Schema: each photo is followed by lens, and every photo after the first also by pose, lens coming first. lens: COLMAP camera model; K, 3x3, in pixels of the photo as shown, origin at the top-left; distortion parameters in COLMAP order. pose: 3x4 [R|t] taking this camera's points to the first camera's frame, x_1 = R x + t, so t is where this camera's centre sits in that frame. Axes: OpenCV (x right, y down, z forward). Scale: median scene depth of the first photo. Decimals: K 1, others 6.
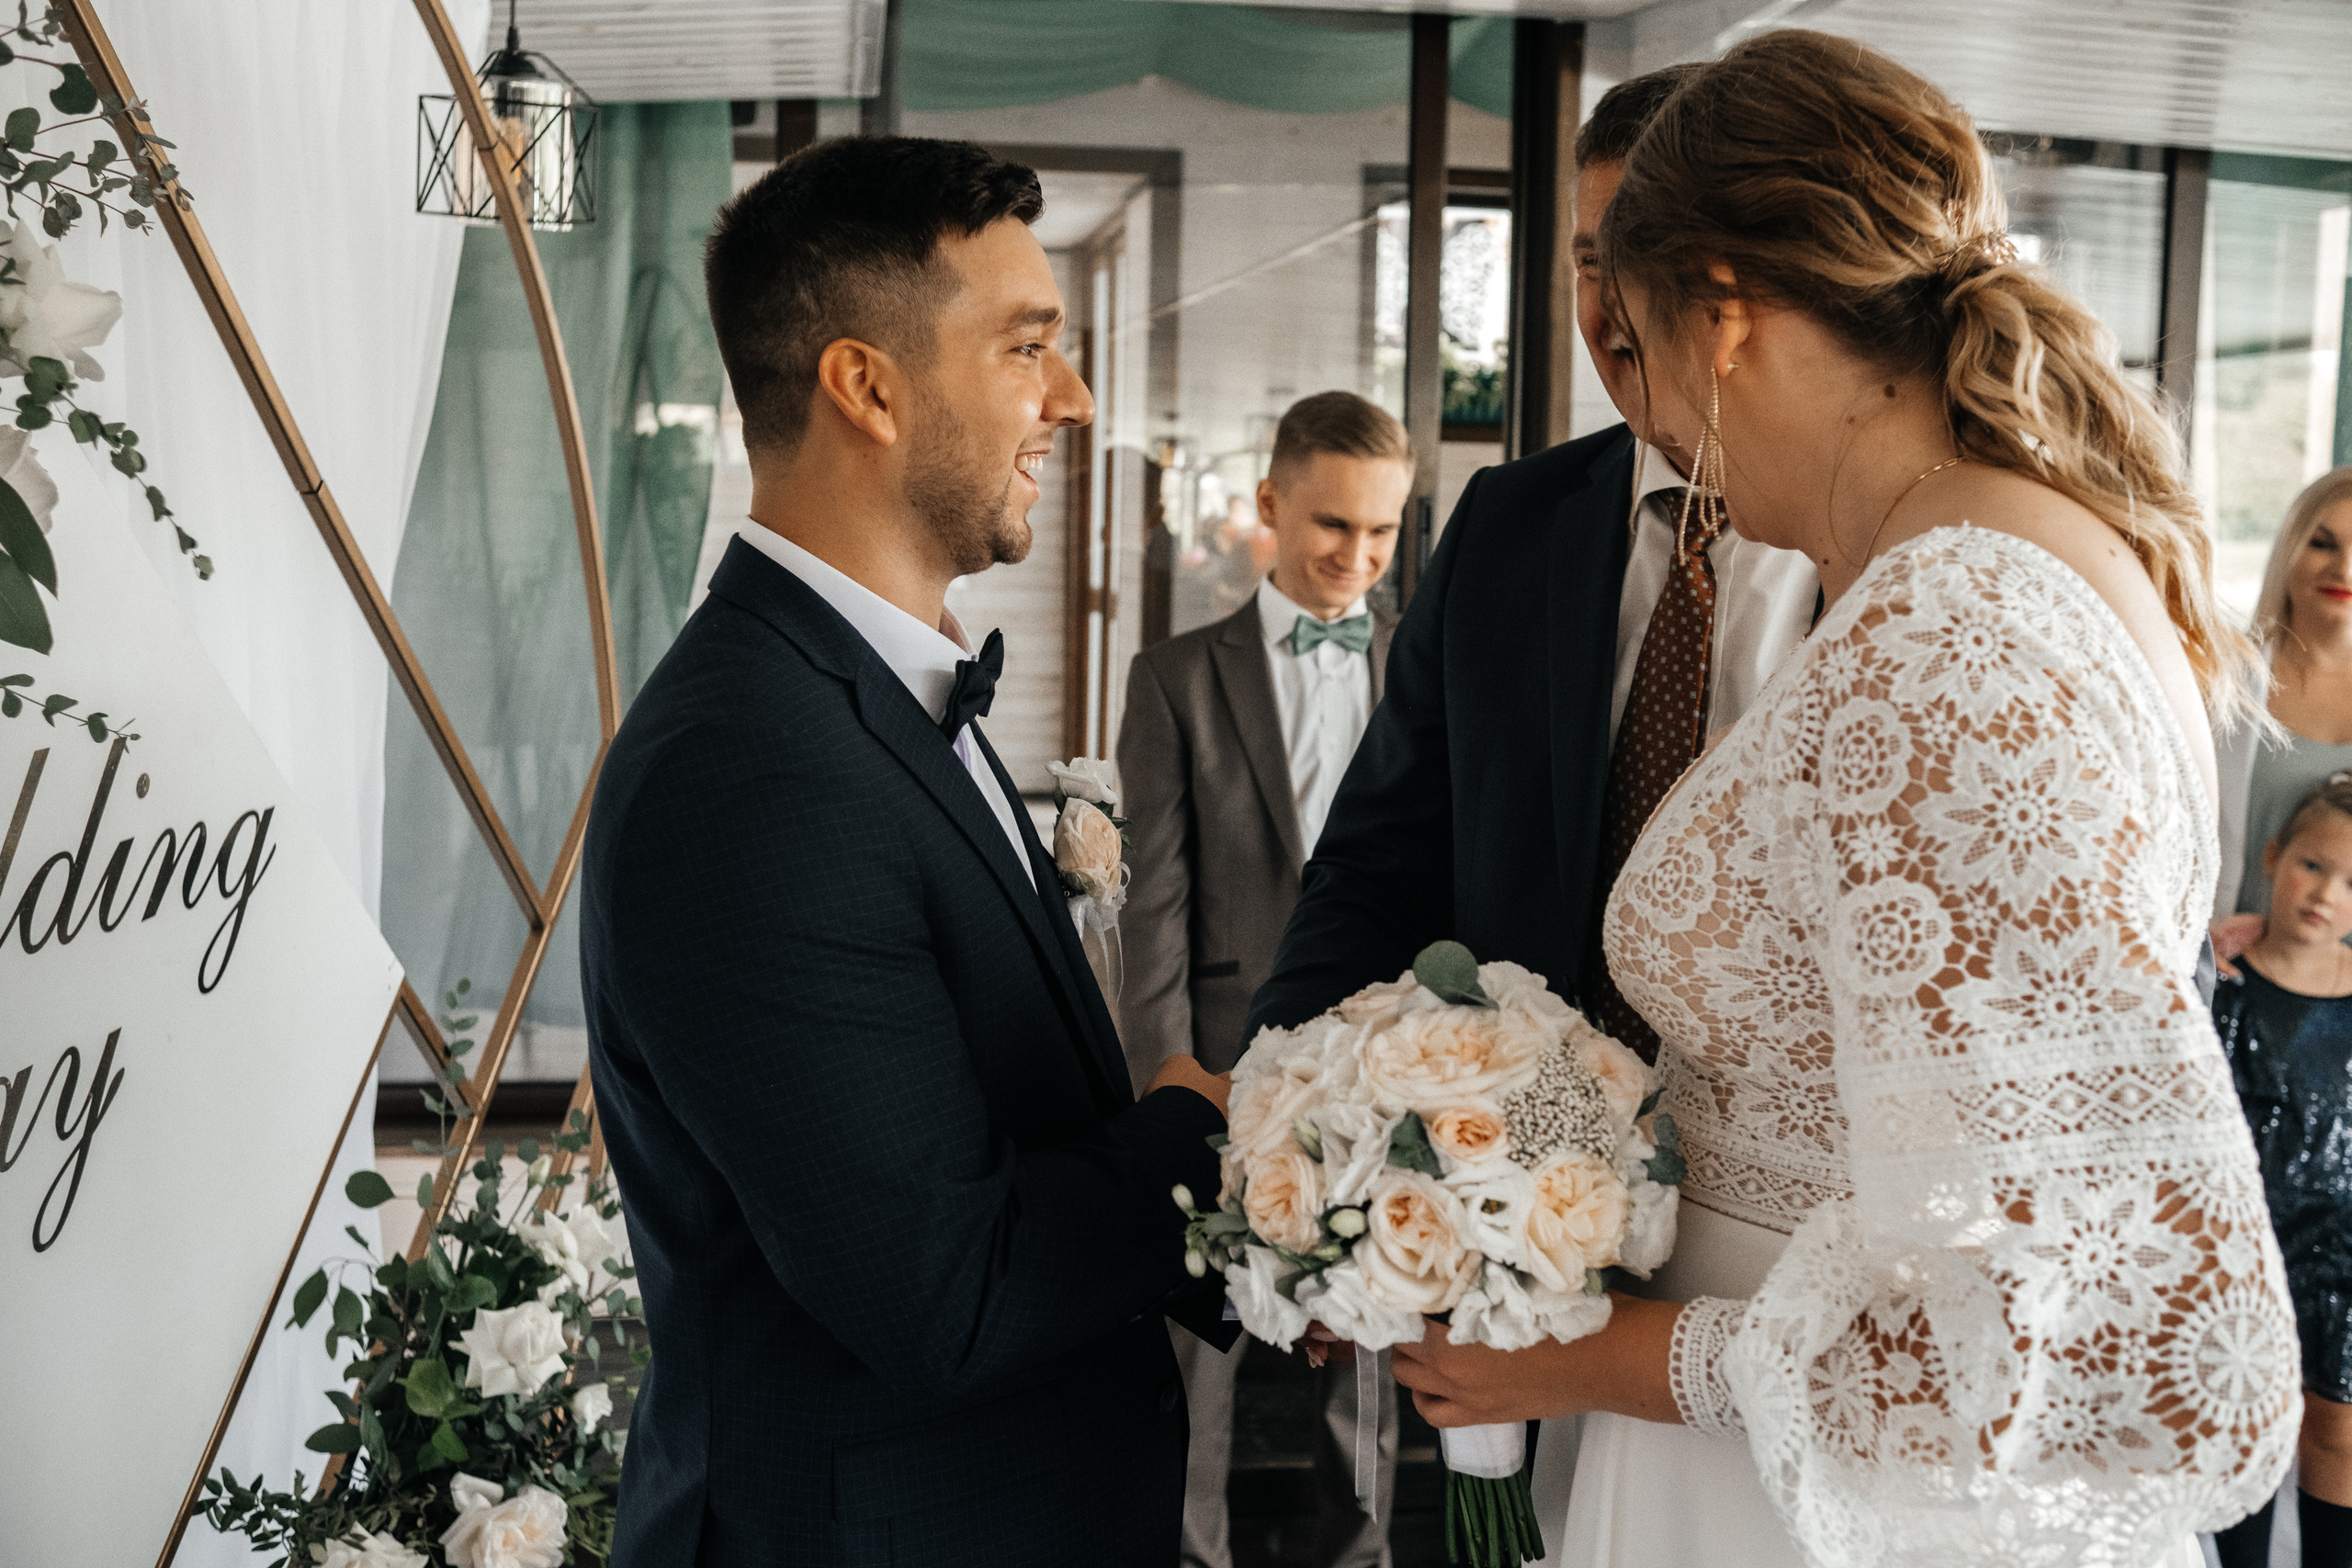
lens RADIAL K [[2362.1, 0, 1176.0], [0, 2362.1, 784.0], [0, 0, 1]] dist [0.006125, 0.022227]
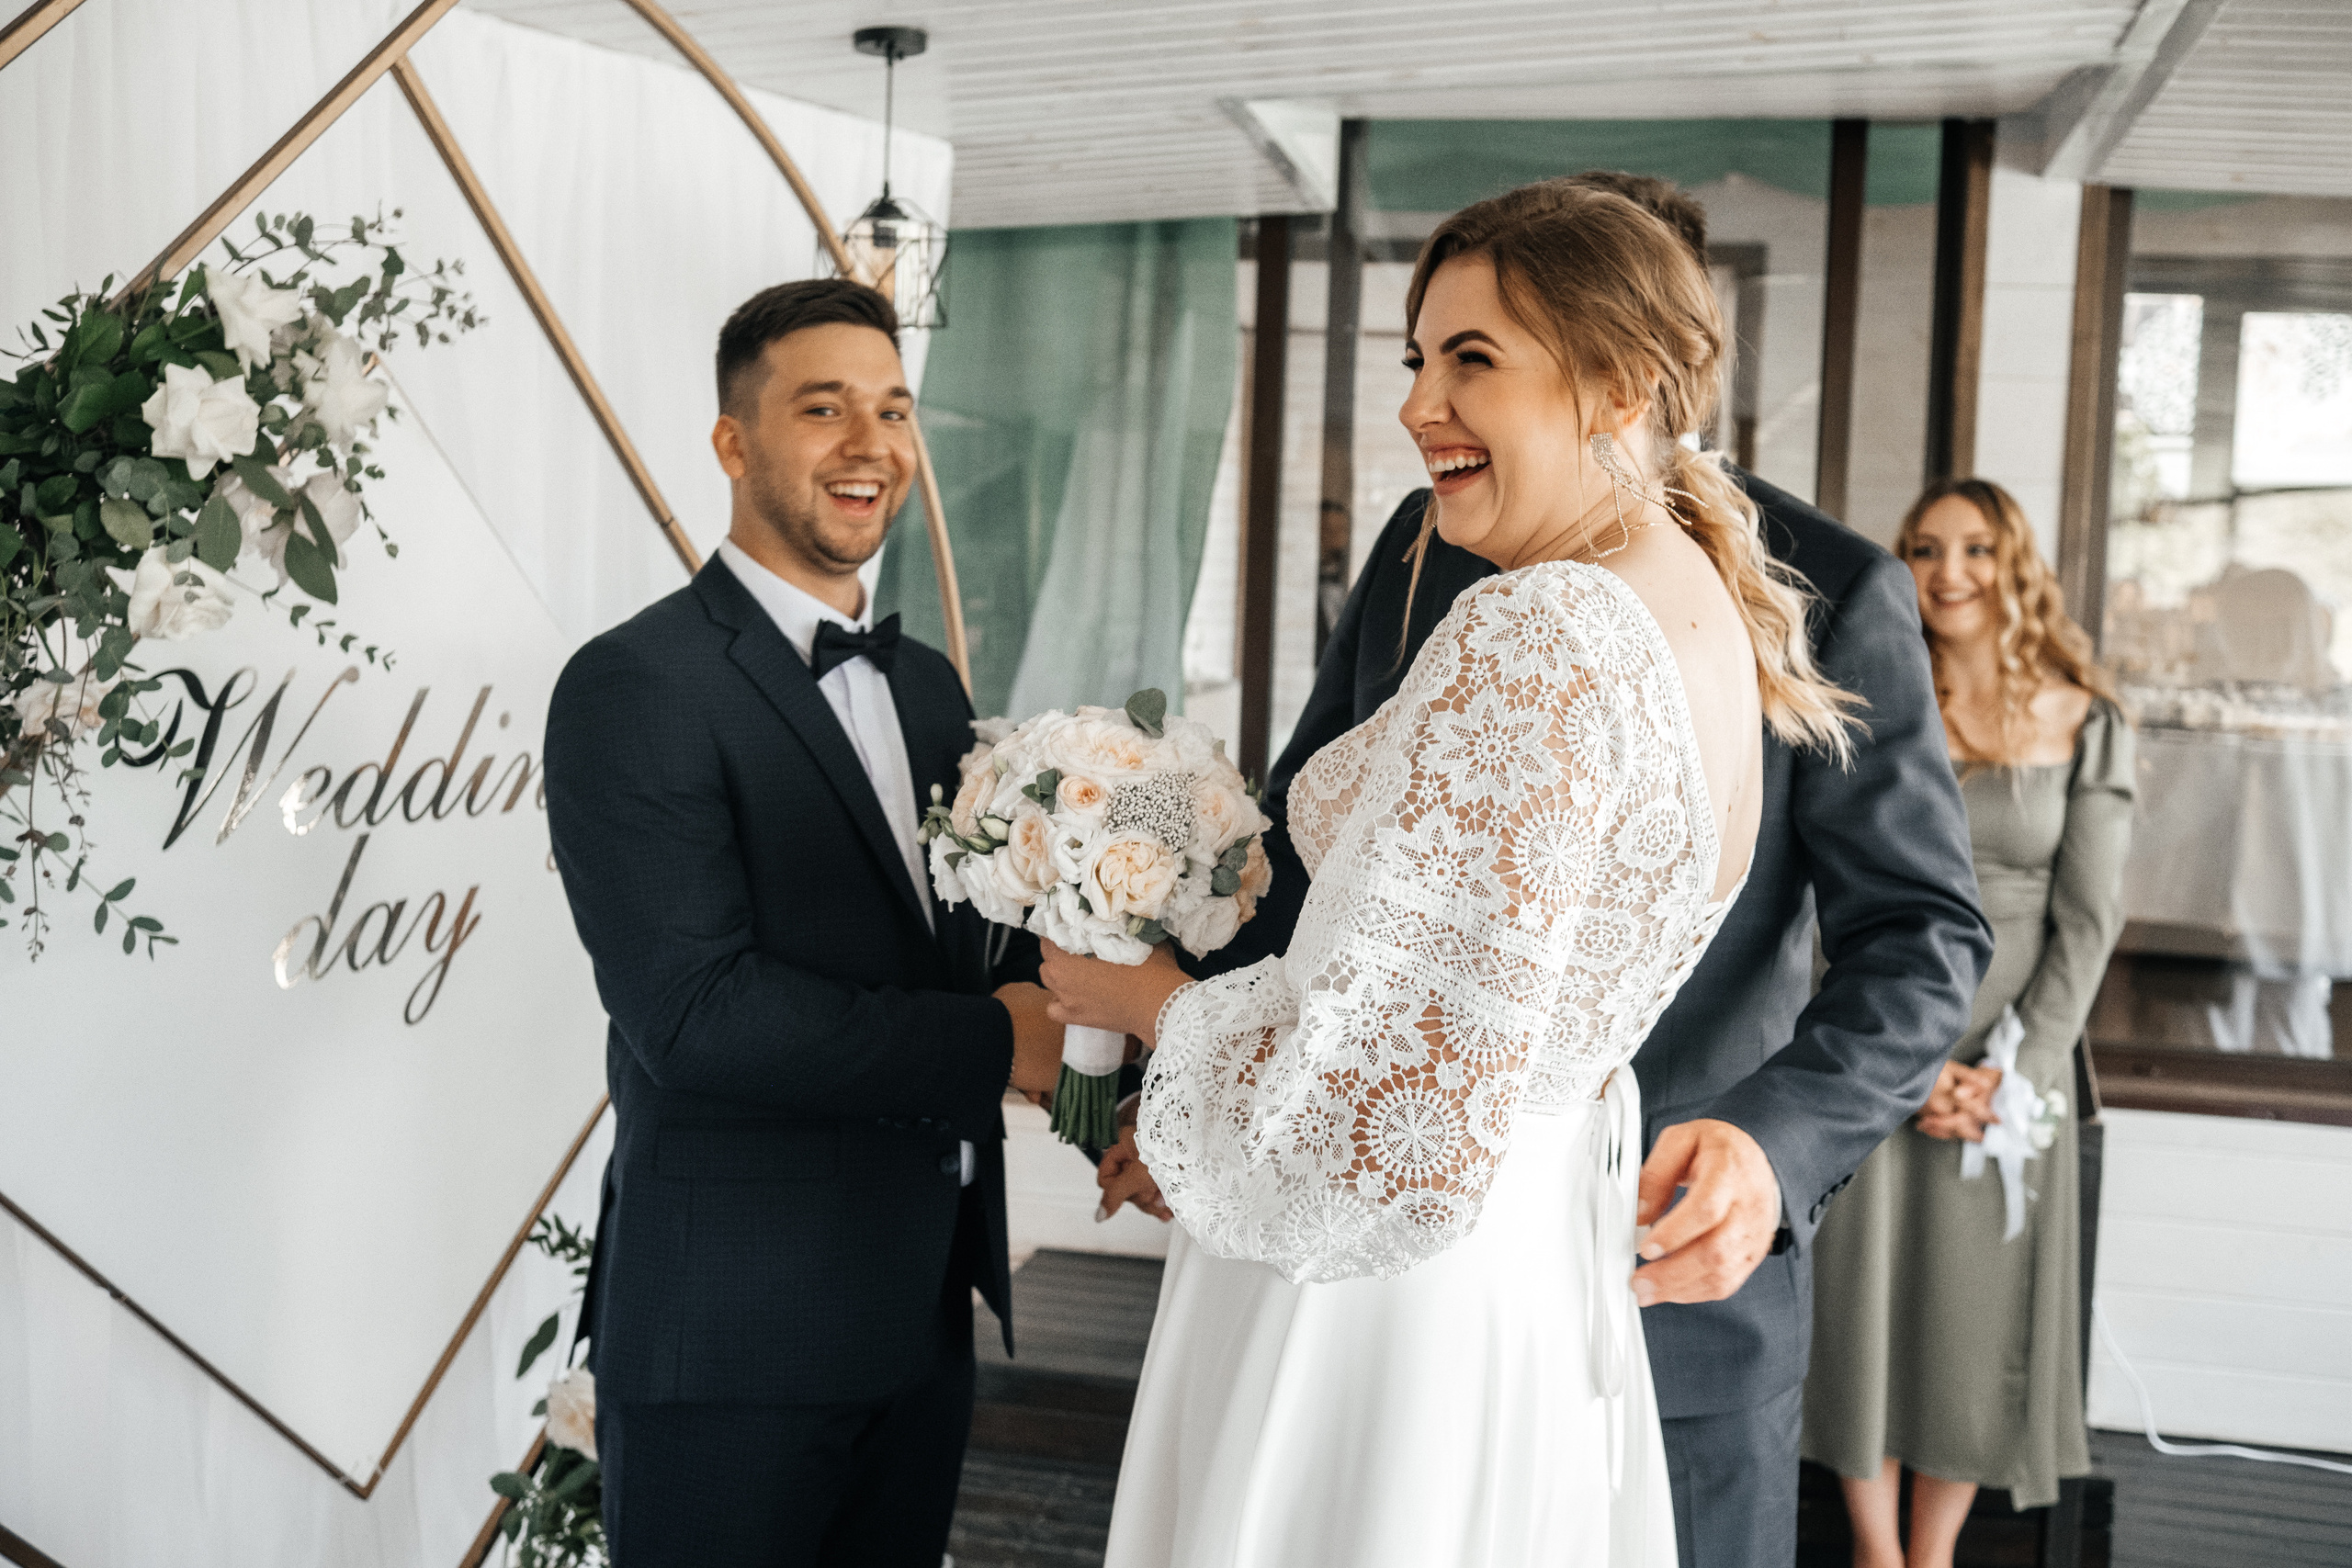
lens RADIAL K [[2362.1, 0, 1176.0], [0, 2362.1, 784.0], [0, 0, 1]] dist [0.006125, 0.022227]
pose [[0.936970, 0.050436, -0.345752, 0.437582], [-0.063299, 0.997656, -0.026008, 0.050073], [0.343629, 0.046254, 0.937966, -0.211419]]
